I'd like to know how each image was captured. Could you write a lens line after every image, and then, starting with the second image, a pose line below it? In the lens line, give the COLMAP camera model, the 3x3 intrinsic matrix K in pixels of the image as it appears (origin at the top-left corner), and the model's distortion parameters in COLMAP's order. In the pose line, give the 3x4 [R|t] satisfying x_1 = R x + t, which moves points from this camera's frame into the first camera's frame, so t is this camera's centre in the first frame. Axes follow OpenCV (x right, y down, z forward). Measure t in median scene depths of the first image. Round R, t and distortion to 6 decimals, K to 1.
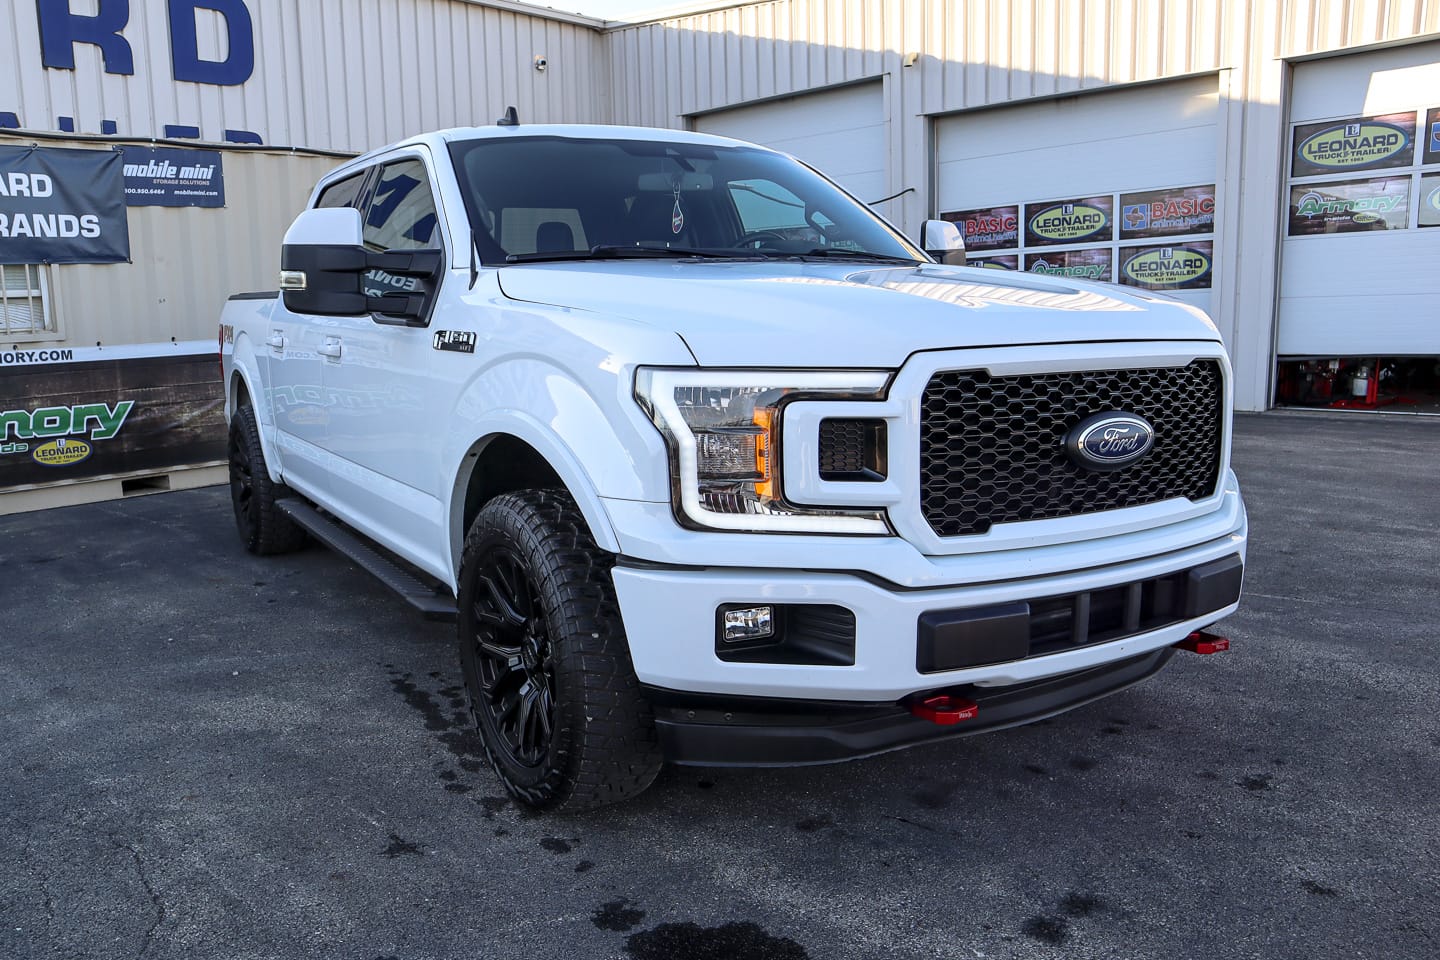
lens RADIAL K [[1145.6, 0, 623.4], [0, 1145.6, 553.5], [0, 0, 1]] dist [-0.123781, 0.087919]
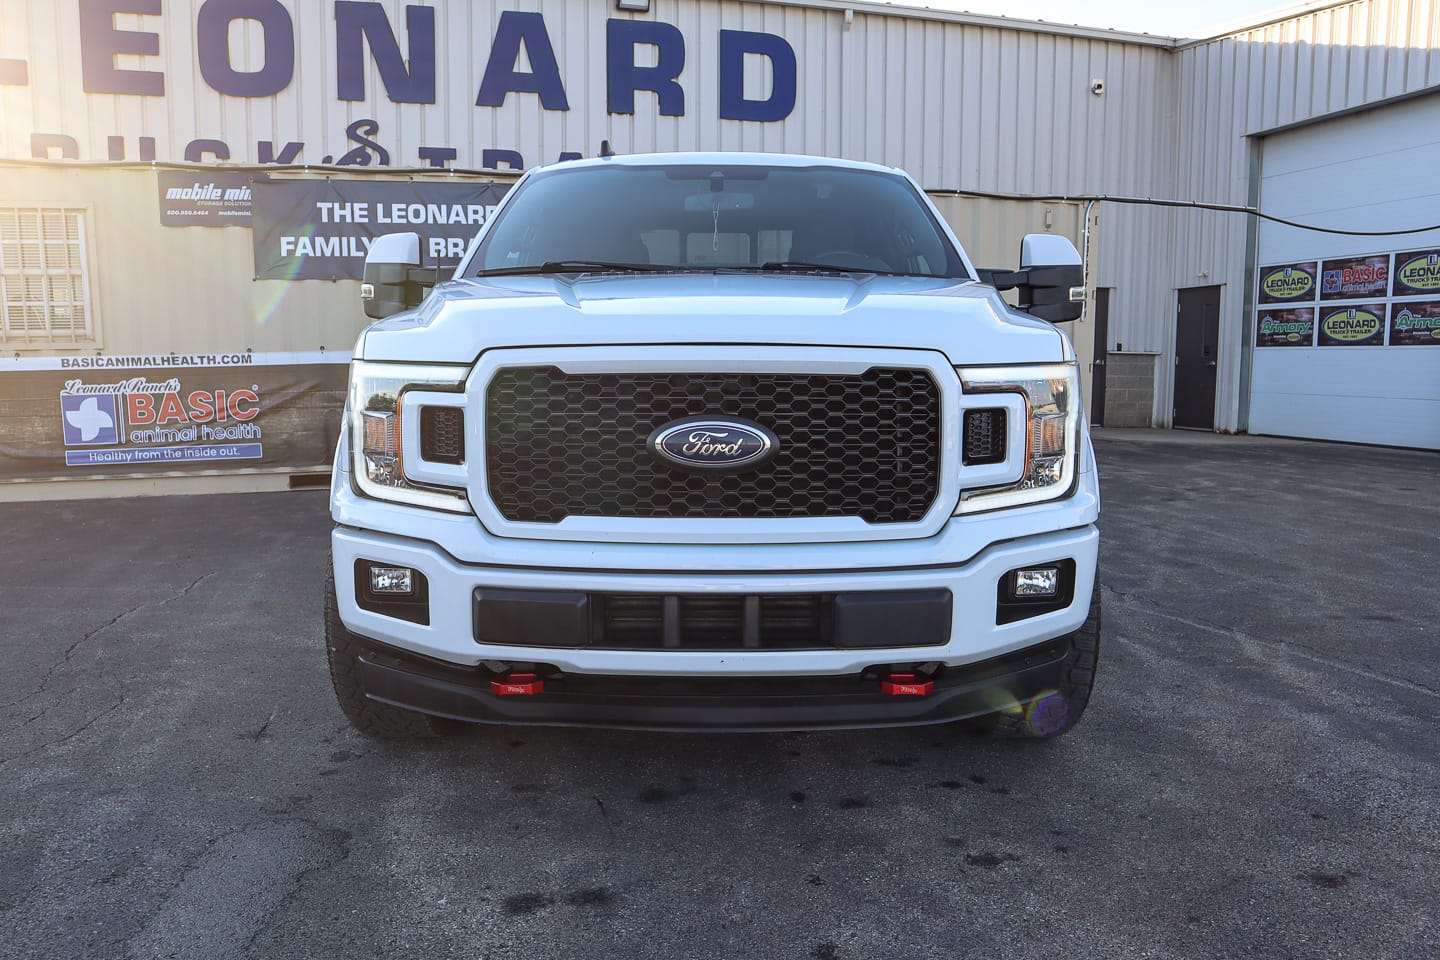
lens RADIAL K [[1143.6, 0, 727.8], [0, 1143.6, 546.9], [0, 0, 1]] dist [-0.108885, 0.059491]
pose [[0.883918, 0.108282, -0.454933, 0.297853], [-0.121724, 0.992564, -0.000256, -0.004541], [0.451523, 0.055603, 0.890526, 0.040074]]
